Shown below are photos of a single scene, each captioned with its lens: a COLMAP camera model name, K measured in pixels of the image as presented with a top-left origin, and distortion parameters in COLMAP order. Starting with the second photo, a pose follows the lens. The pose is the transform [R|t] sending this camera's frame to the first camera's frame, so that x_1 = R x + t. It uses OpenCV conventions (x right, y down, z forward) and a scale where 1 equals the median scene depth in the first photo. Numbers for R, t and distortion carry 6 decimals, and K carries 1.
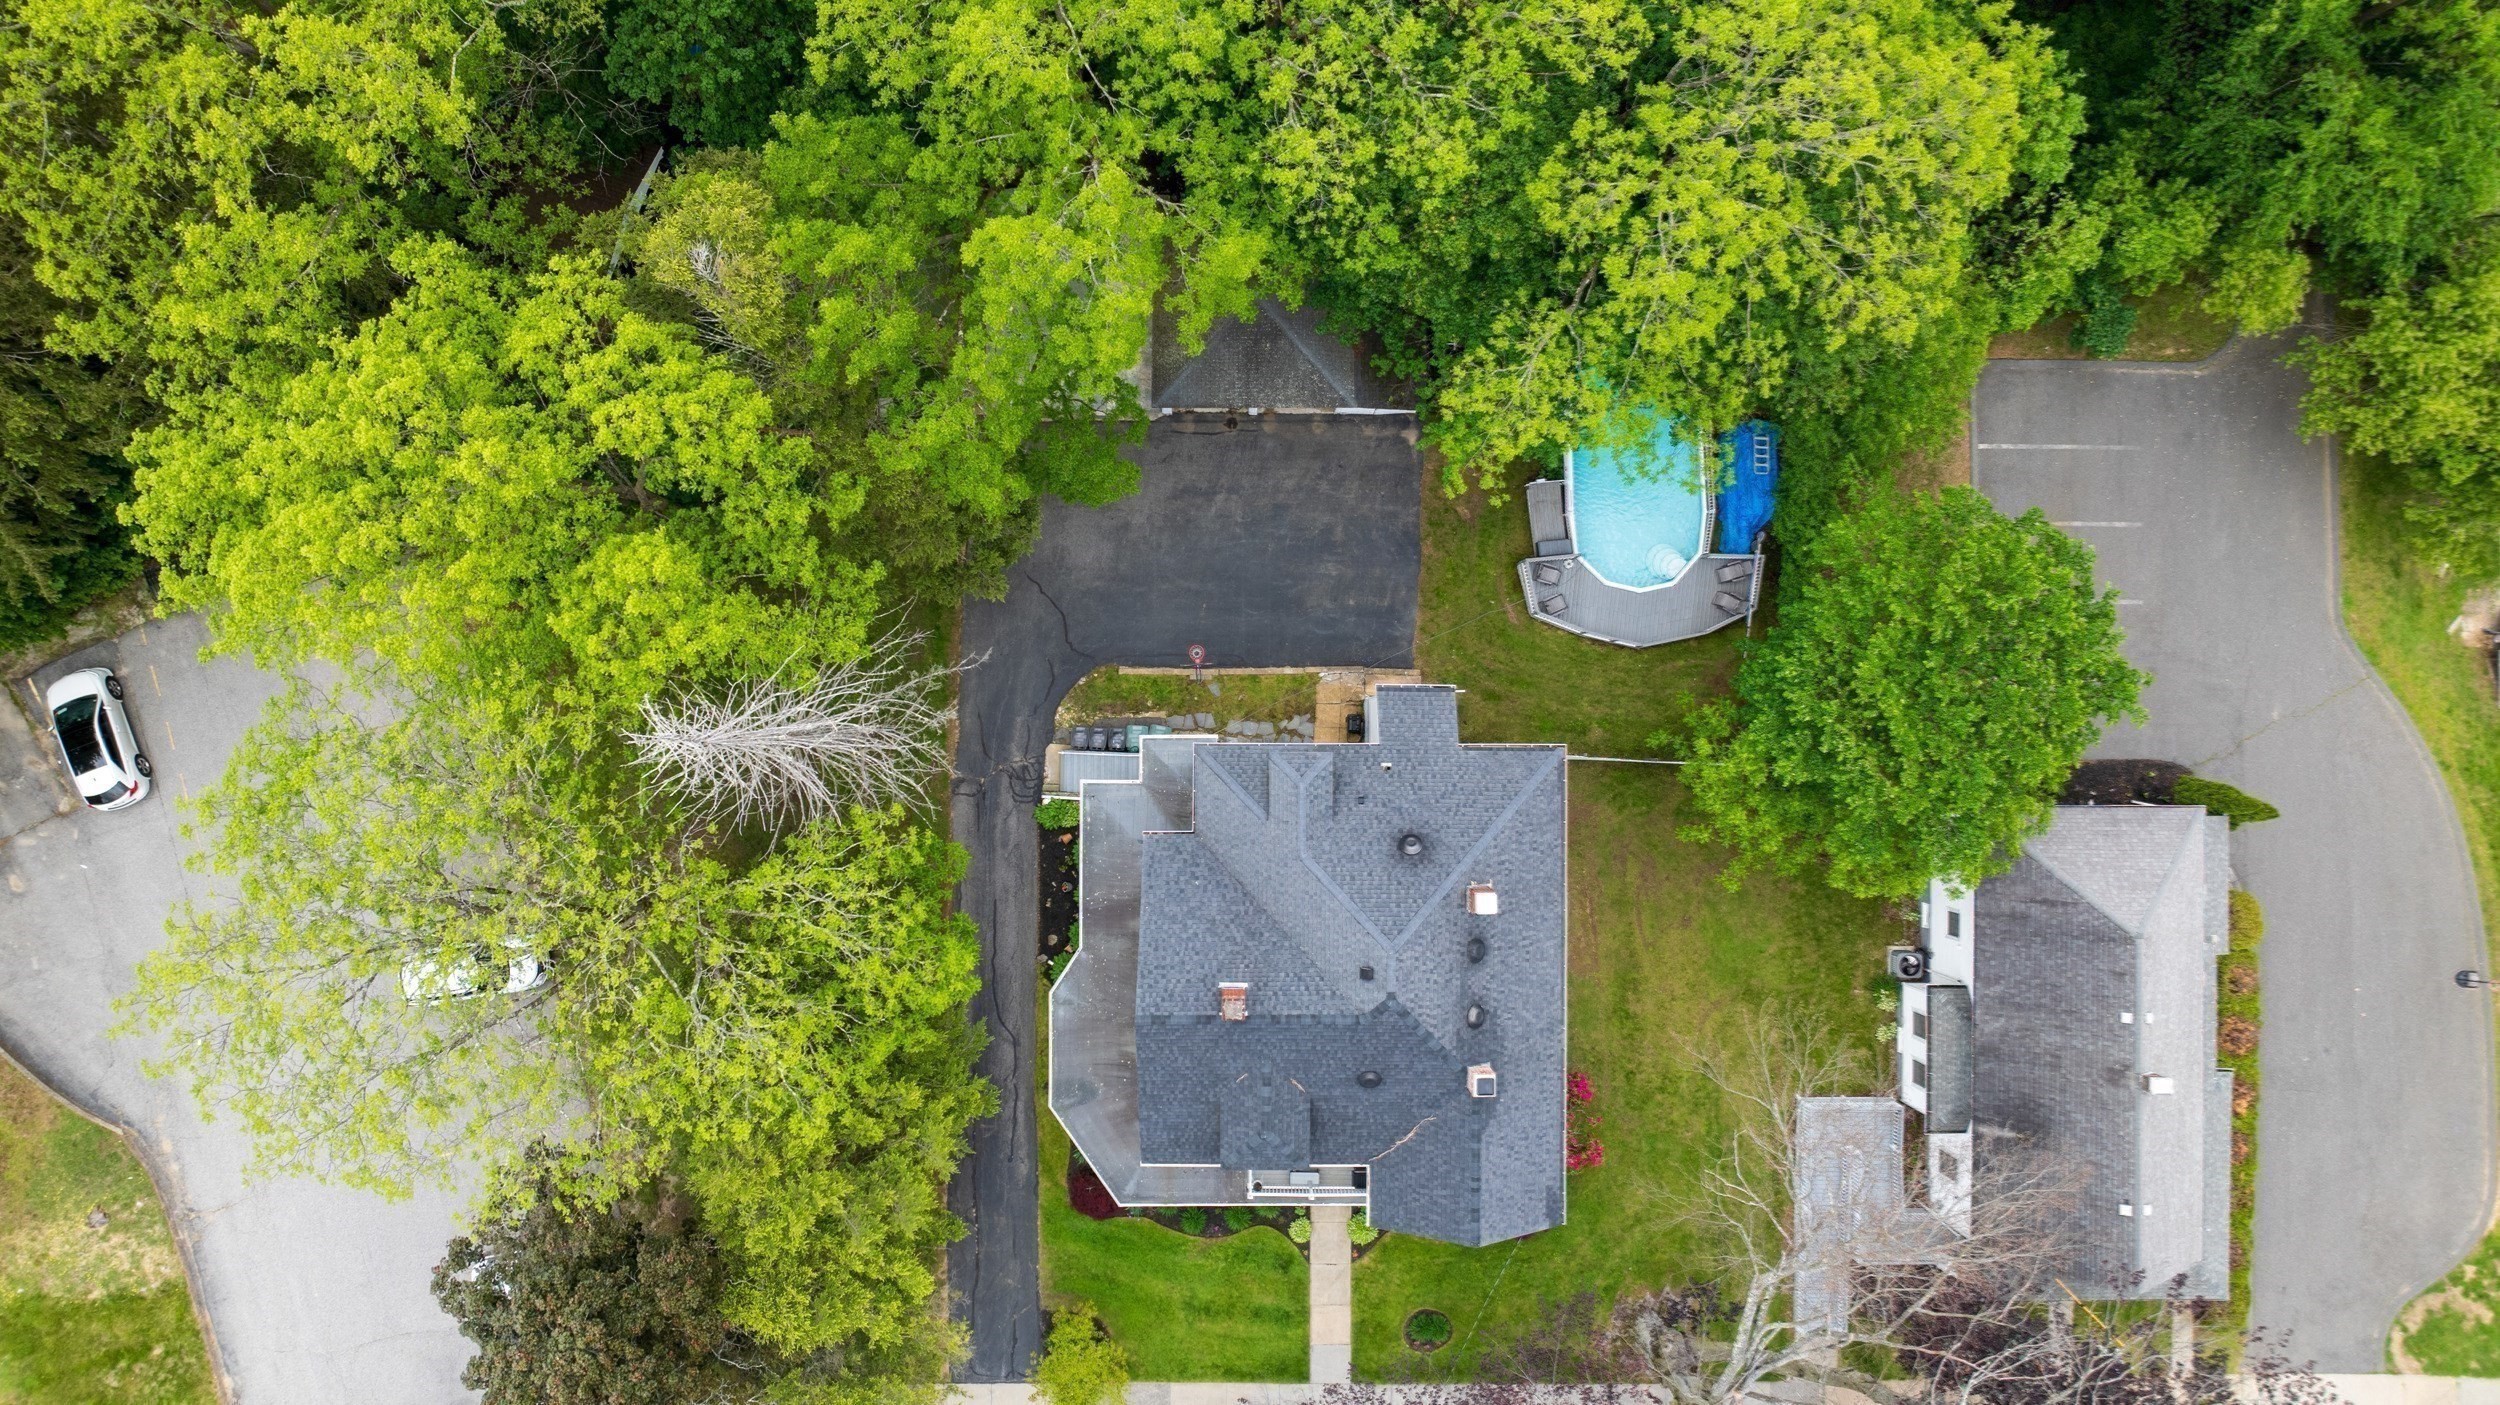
lens RADIAL K [[1711.5, 0, 1250.0], [0, 1711.5, 702.5], [0, 0, 1]] dist [-0.093542, 0.107200]
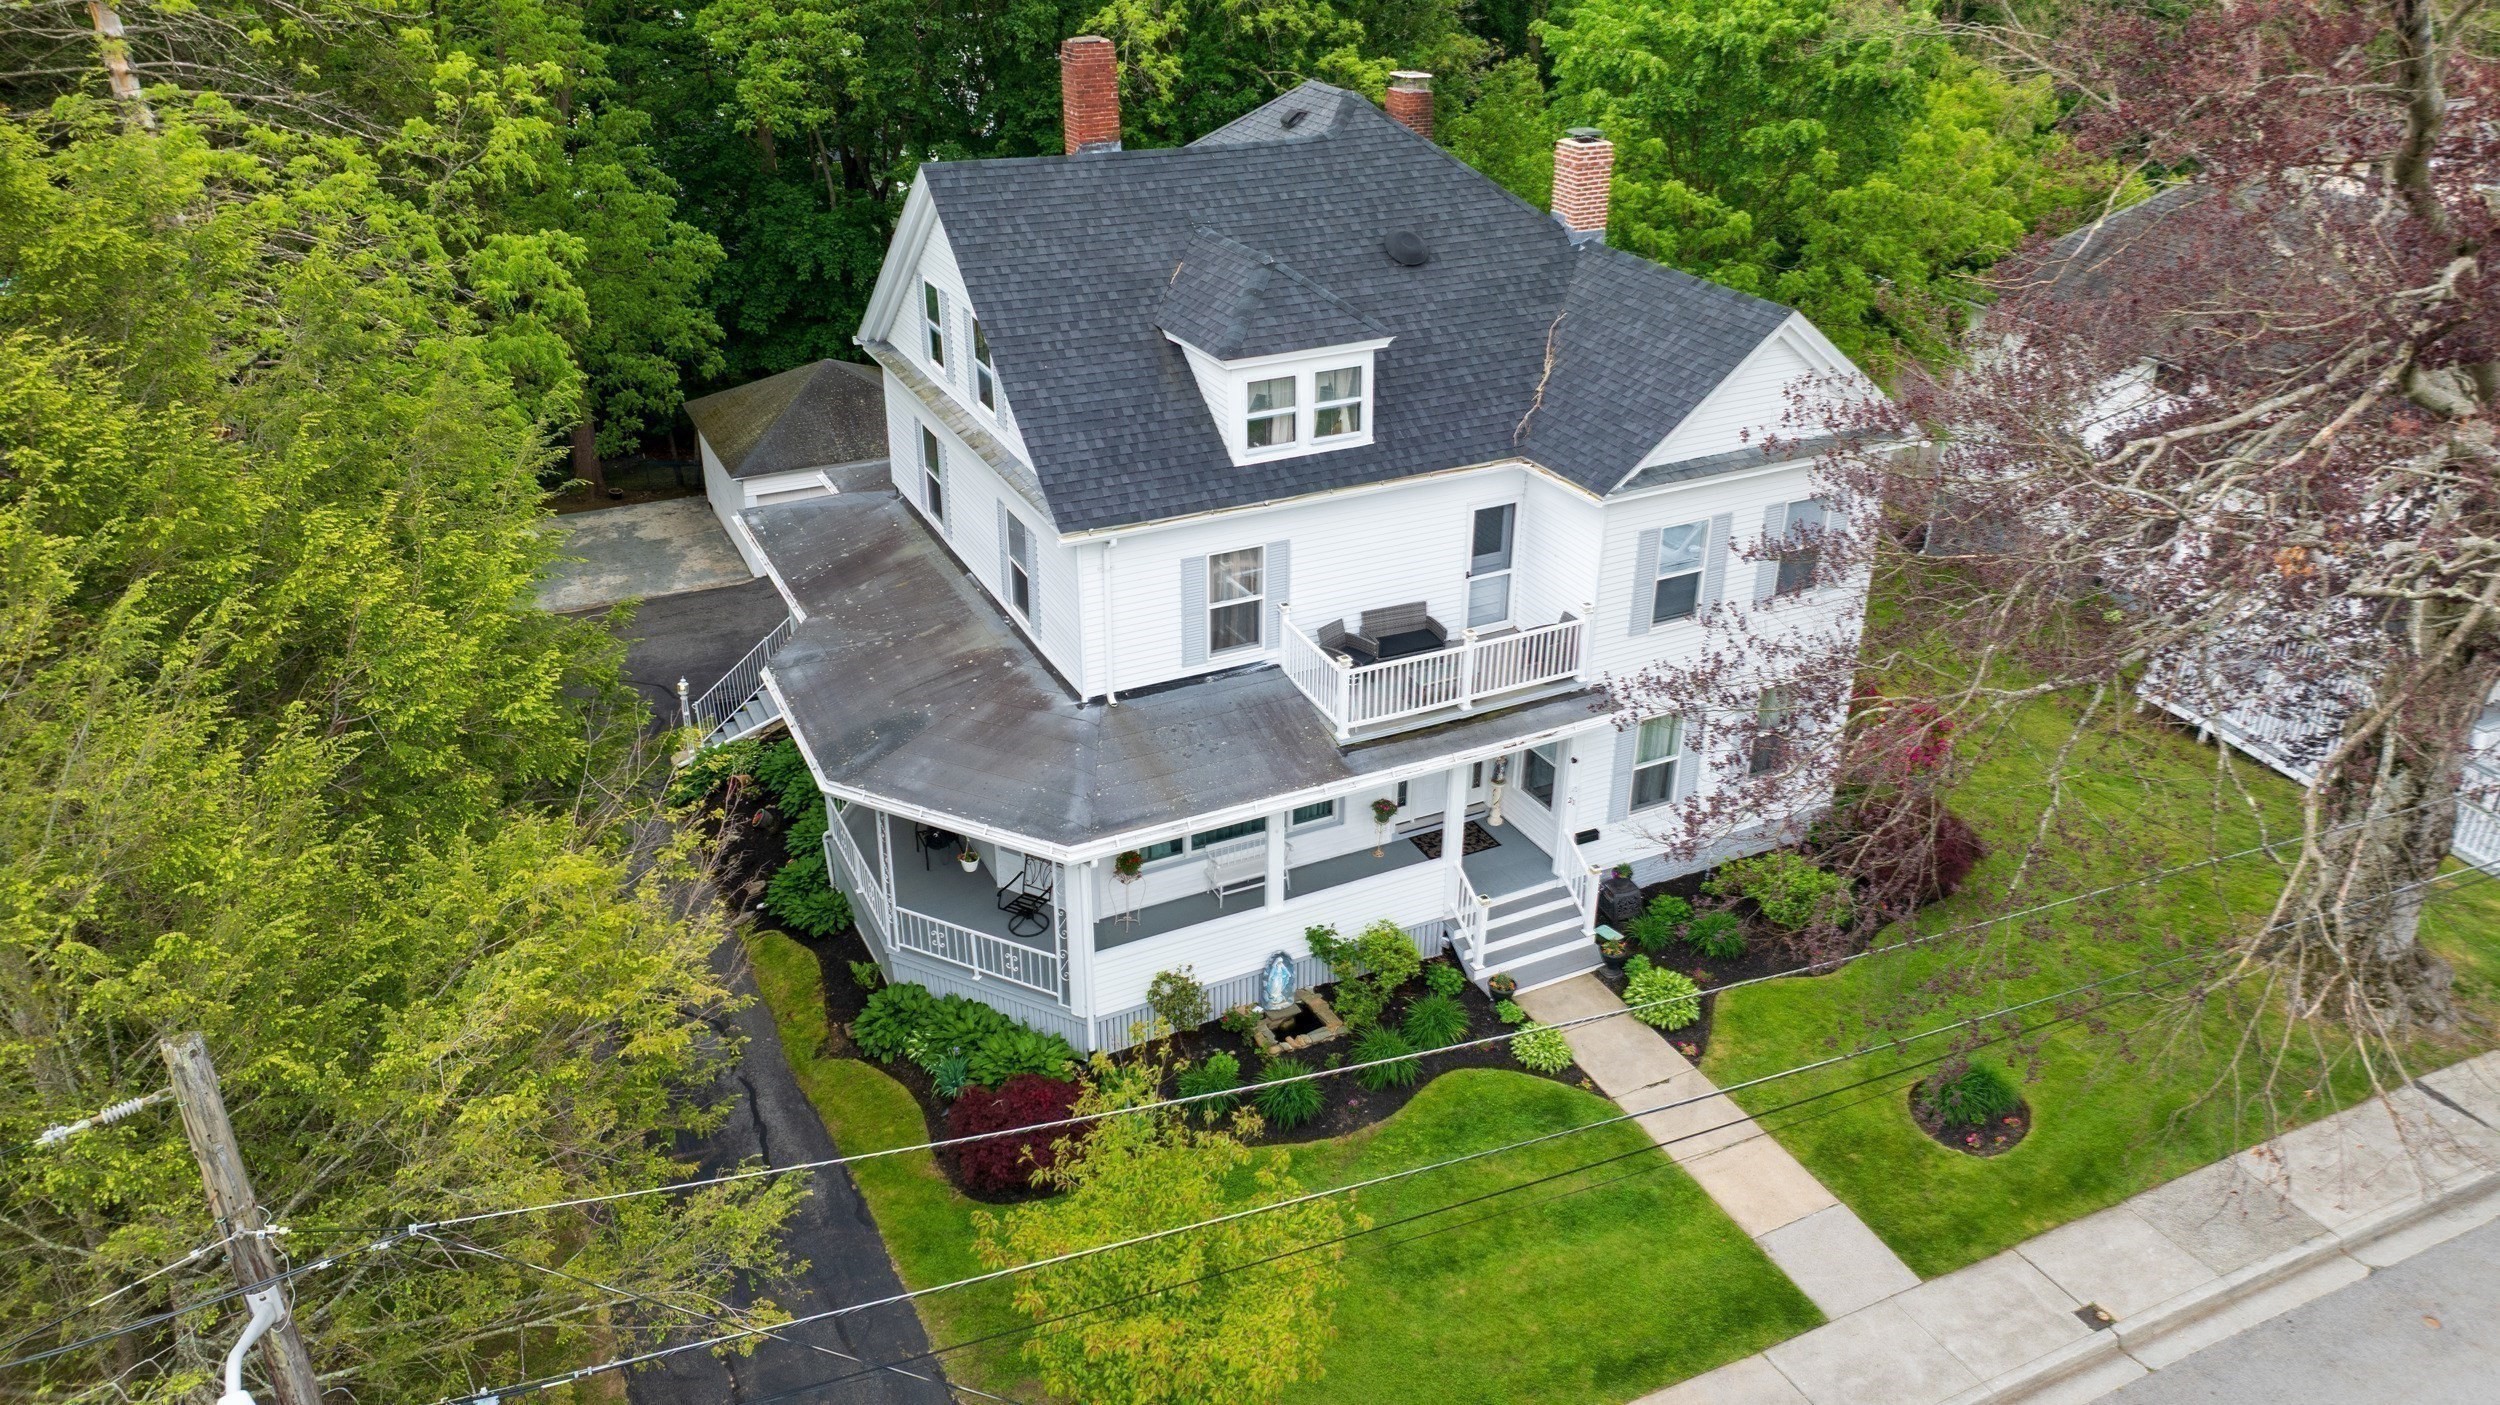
lens RADIAL K [[1711.5, 0, 1250.0], [0, 1711.5, 702.5], [0, 0, 1]] dist [-0.093542, 0.107200]
pose [[0.890416, -0.213679, 0.401871, -0.177443], [0.455130, 0.425770, -0.782034, 0.568273], [-0.004000, 0.879239, 0.476364, 0.747656]]
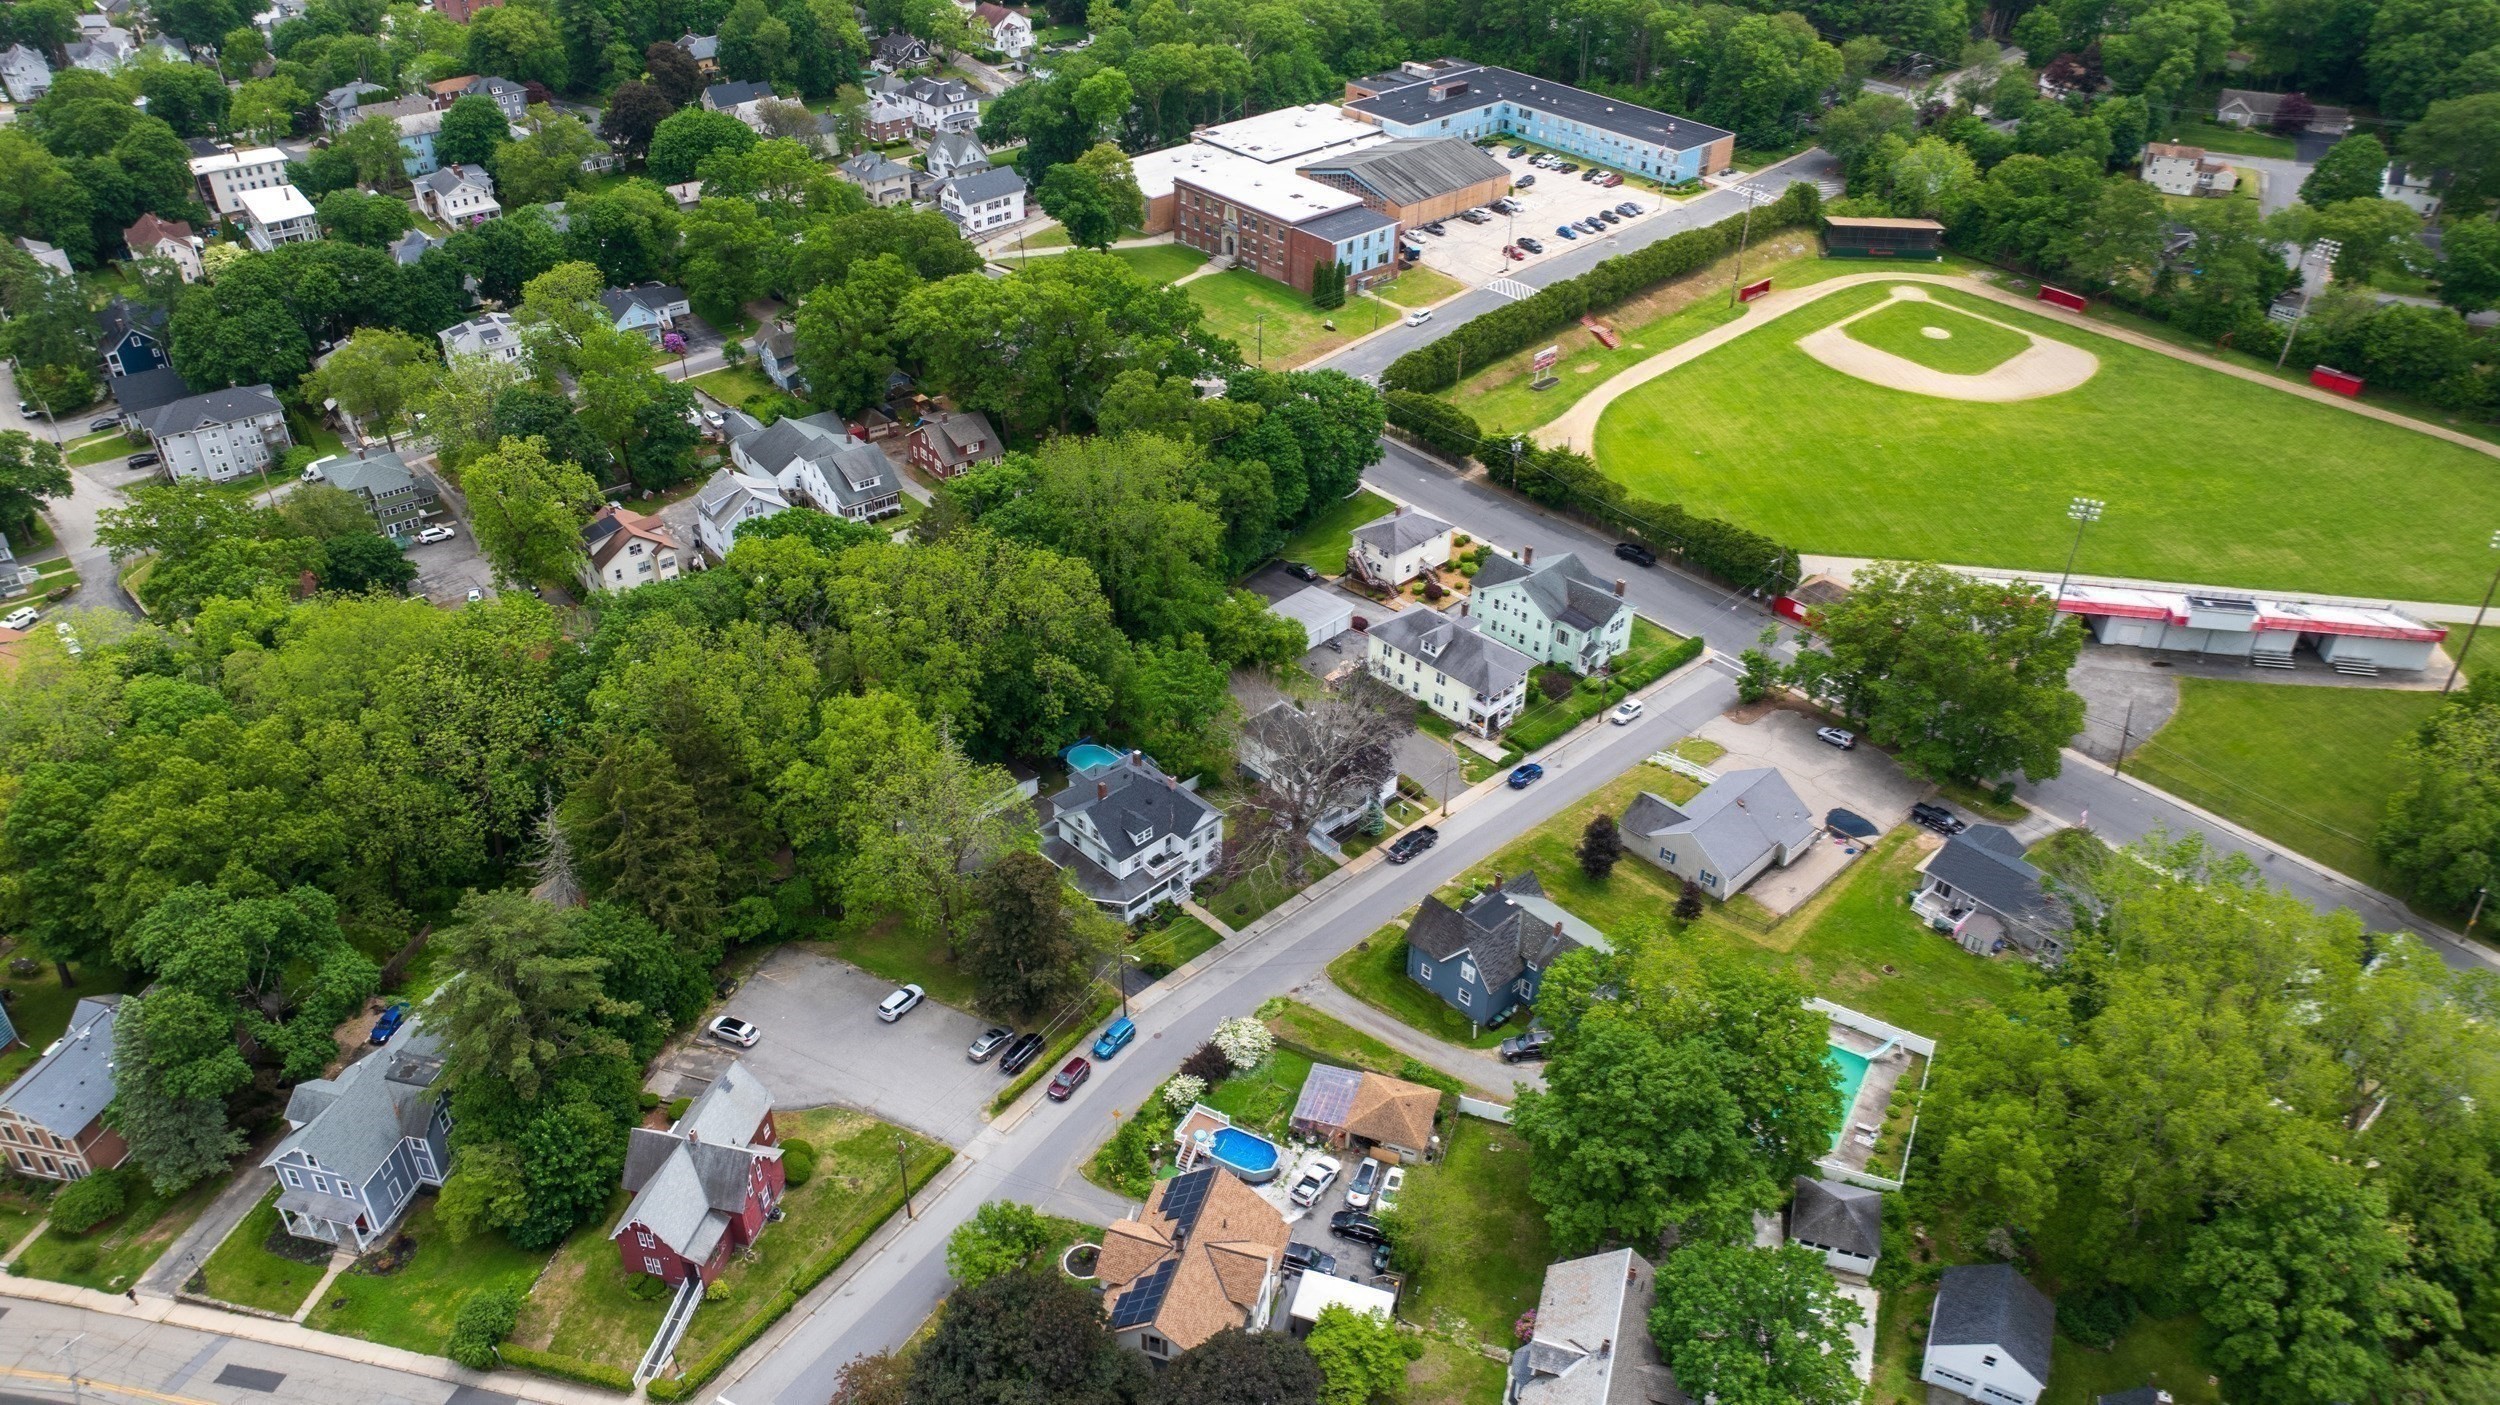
lens RADIAL K [[1711.5, 0, 1250.0], [0, 1711.5, 702.5], [0, 0, 1]] dist [-0.093542, 0.107200]
pose [[0.700496, -0.397357, 0.592801, -1.513846], [0.713190, 0.419794, -0.561367, 1.916574], [-0.025791, 0.816015, 0.577455, -1.009439]]
